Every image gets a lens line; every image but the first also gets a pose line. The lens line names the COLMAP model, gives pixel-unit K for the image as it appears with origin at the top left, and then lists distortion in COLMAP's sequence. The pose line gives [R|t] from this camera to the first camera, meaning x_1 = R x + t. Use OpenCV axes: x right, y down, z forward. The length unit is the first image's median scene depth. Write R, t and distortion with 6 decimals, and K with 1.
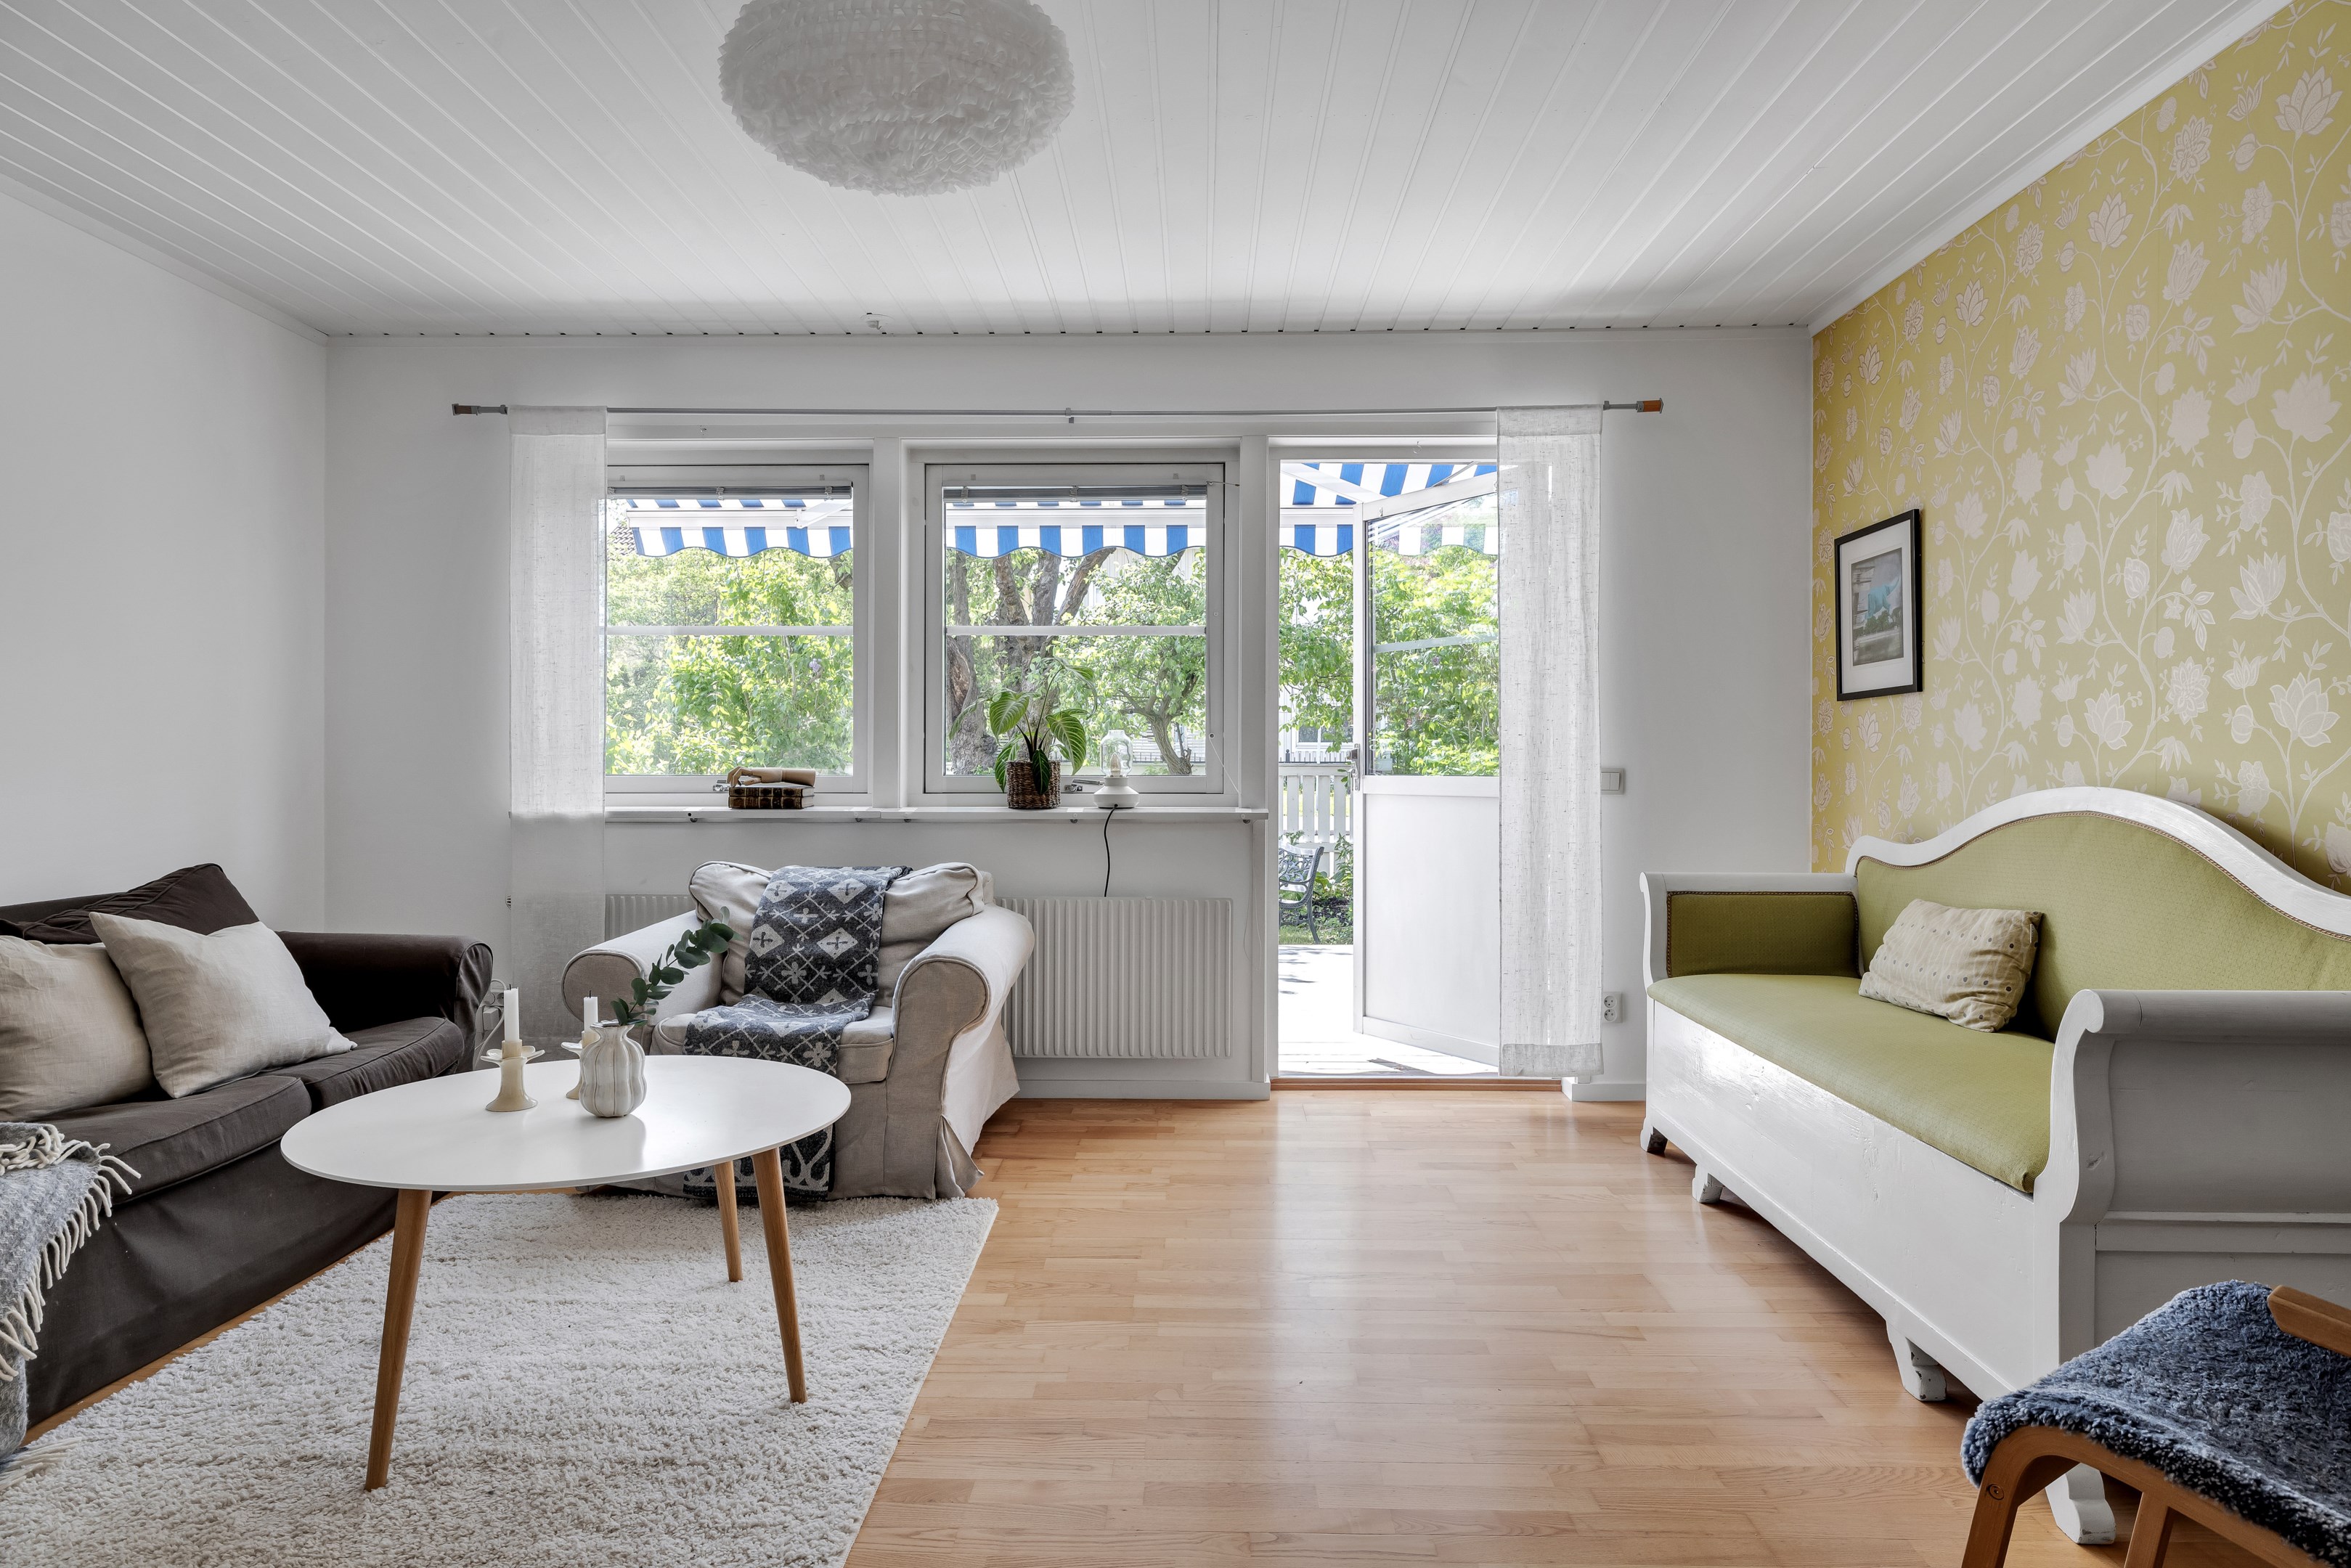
lens RADIAL K [[1324.9, 0, 1176.2], [0, 1324.9, 773.6], [0, 0, 1]] dist [-0.007873, 0.000354]
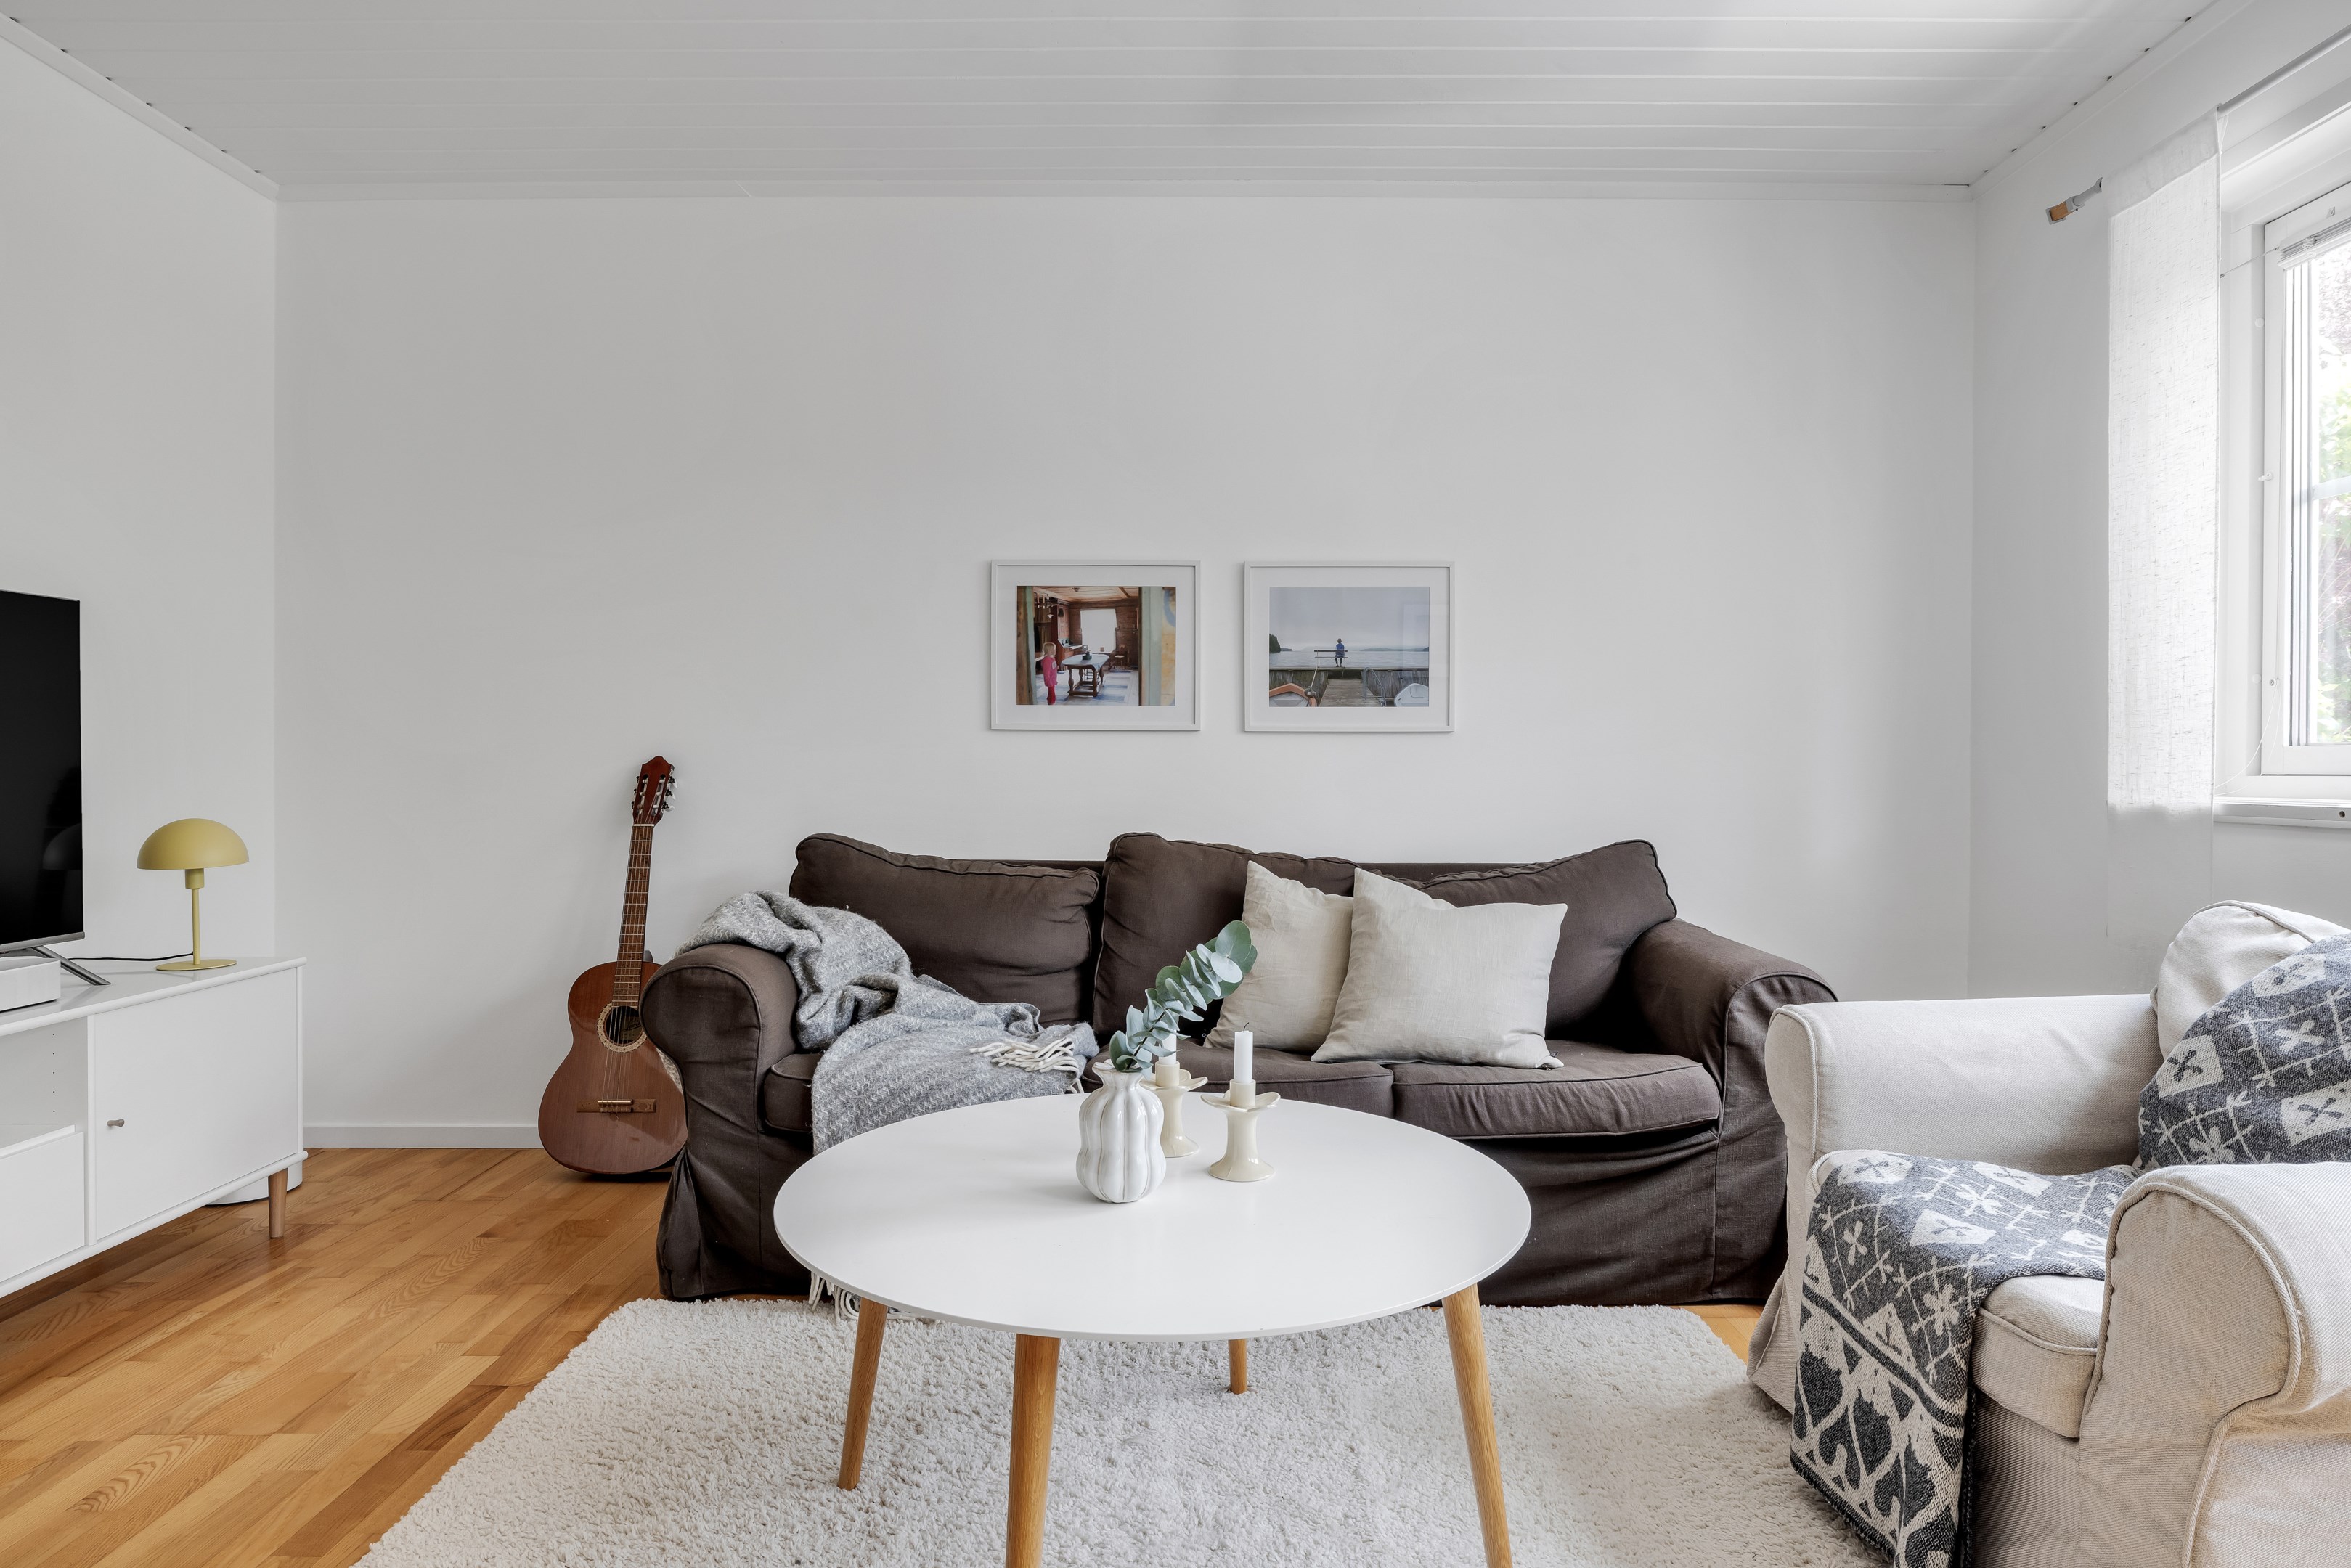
lens RADIAL K [[1324.9, 0, 1174.9], [0, 1324.9, 784.1], [0, 0, 1]] dist [-0.007873, 0.000354]
pose [[0.008150, 0.011004, -0.999906, 0.156786], [-0.005904, 0.999923, 0.010956, 0.017961], [0.999949, 0.005814, 0.008215, 0.585189]]
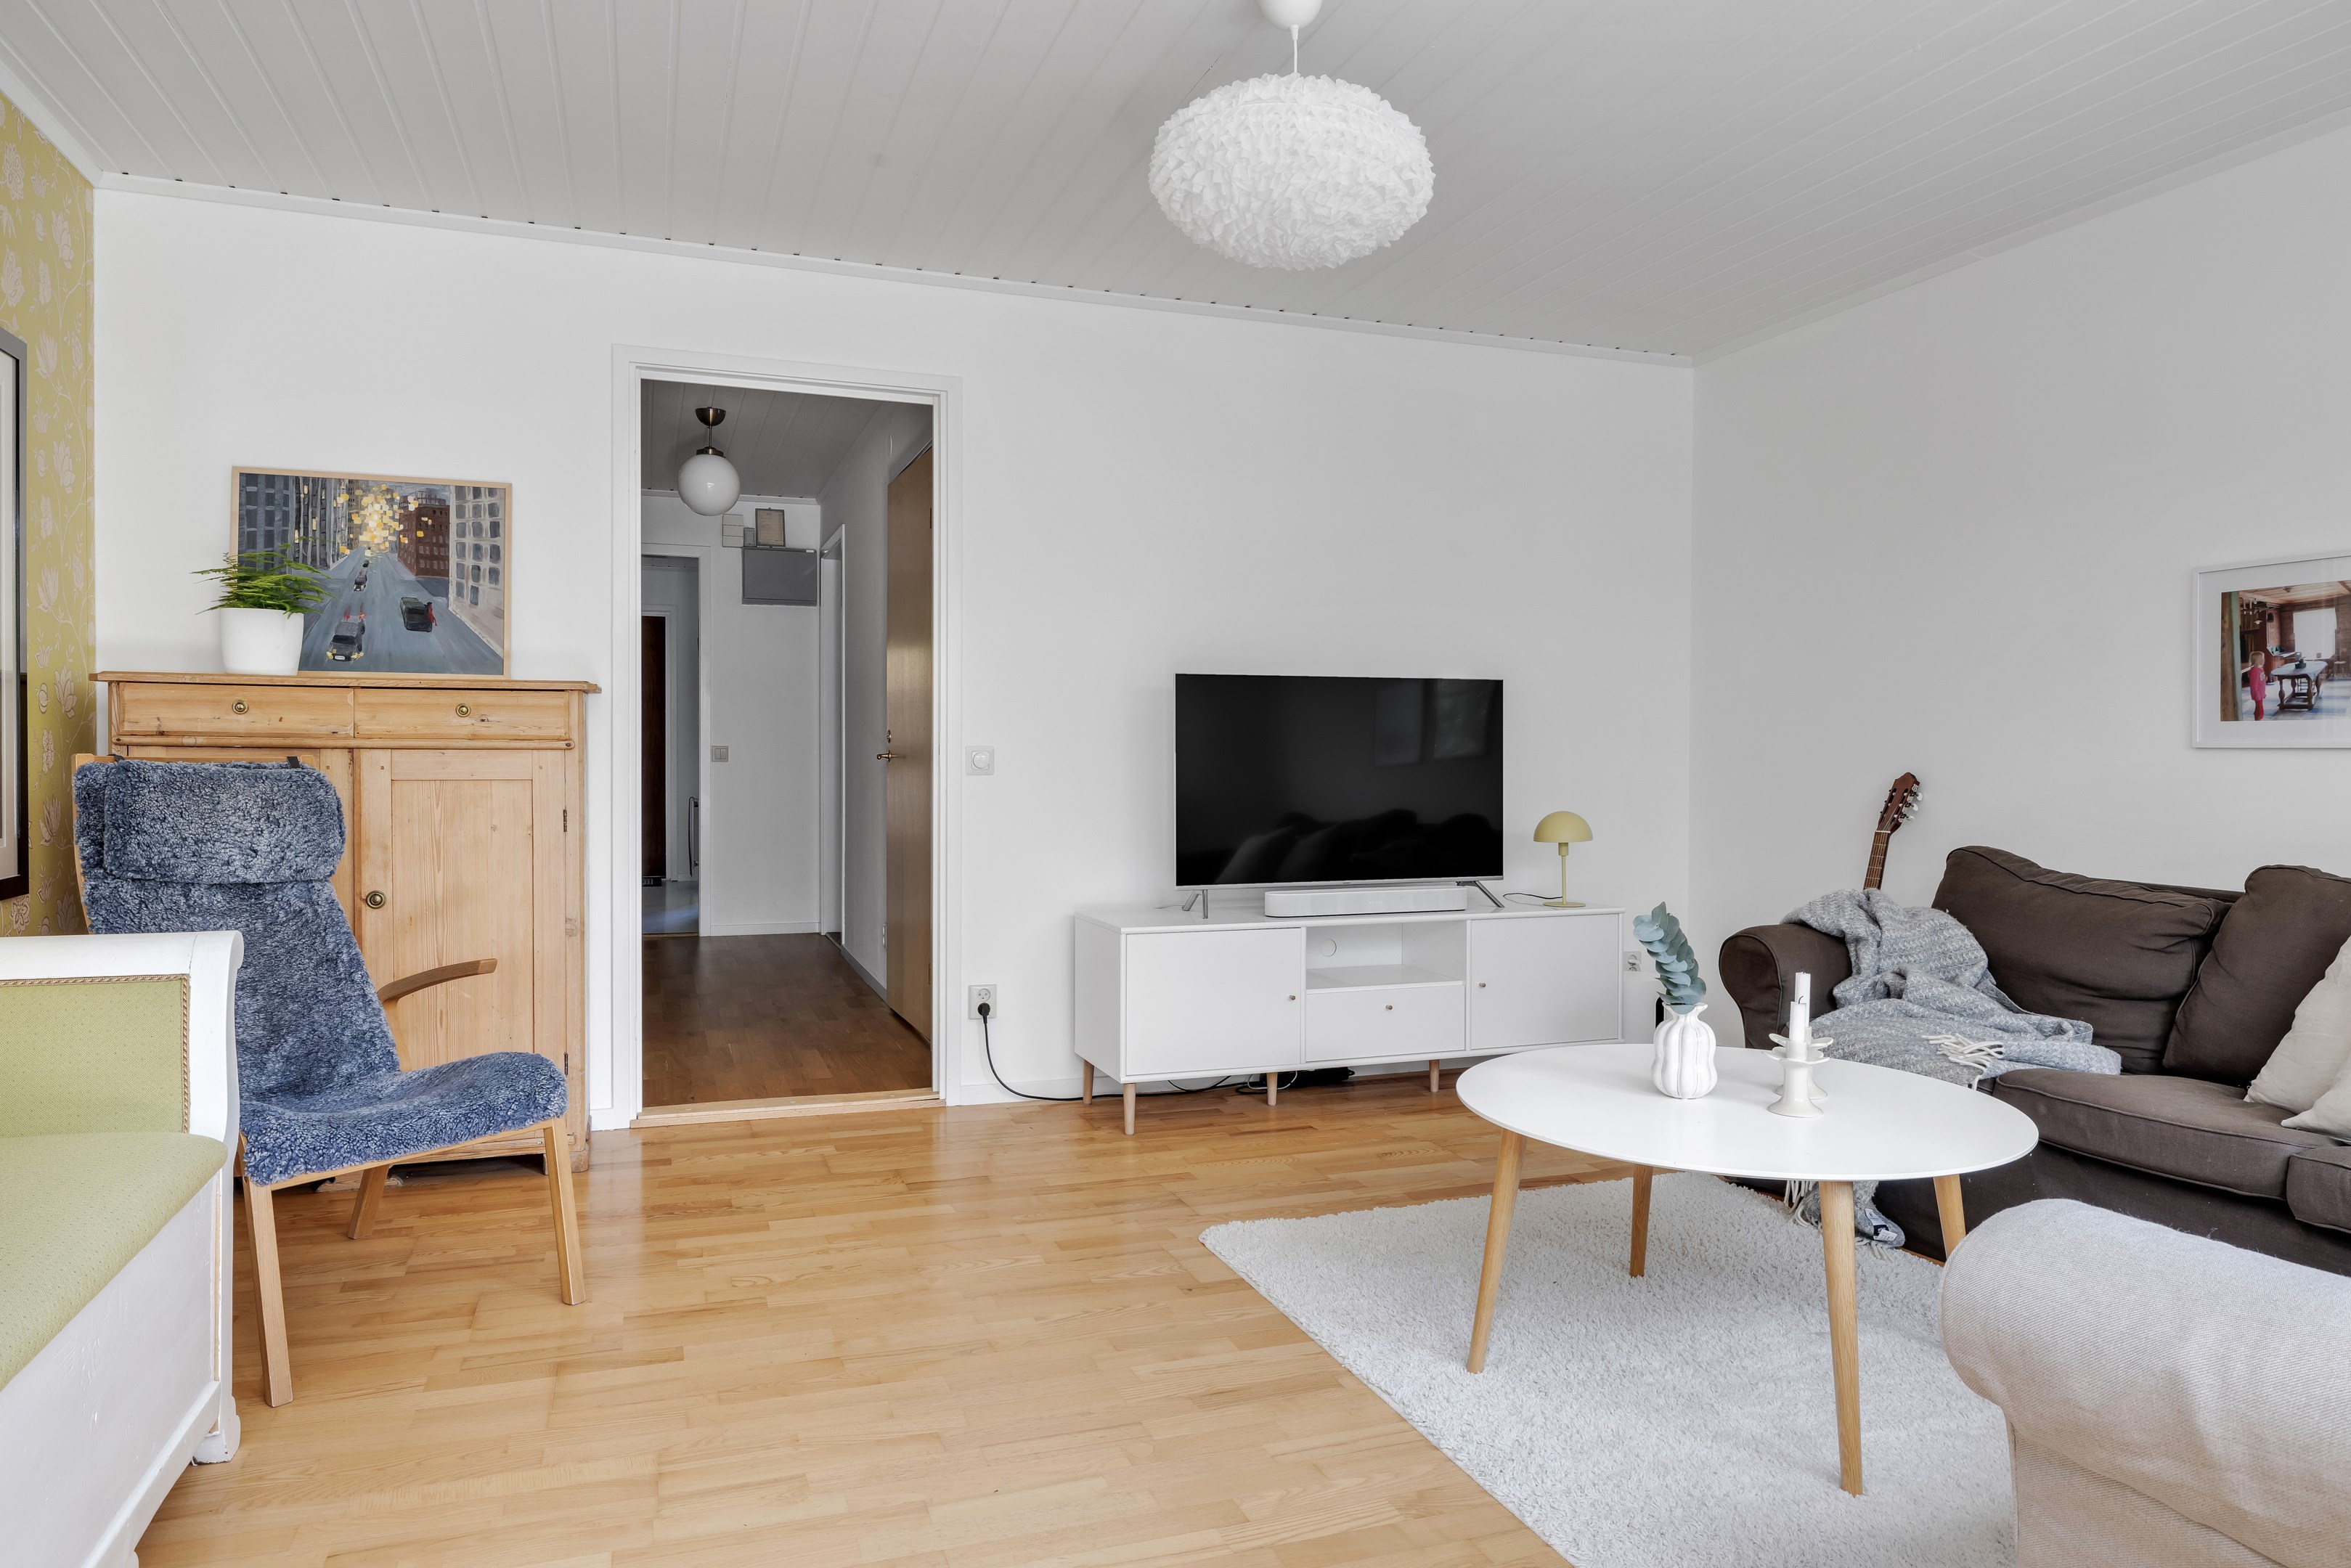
lens RADIAL K [[1324.9, 0, 1168.7], [0, 1324.9, 771.0], [0, 0, 1]] dist [-0.007873, 0.000354]
pose [[-0.922762, -0.005010, -0.385339, 0.197509], [-0.009972, 0.999891, 0.010882, -0.002340], [0.385242, 0.013884, -0.922711, 1.168276]]
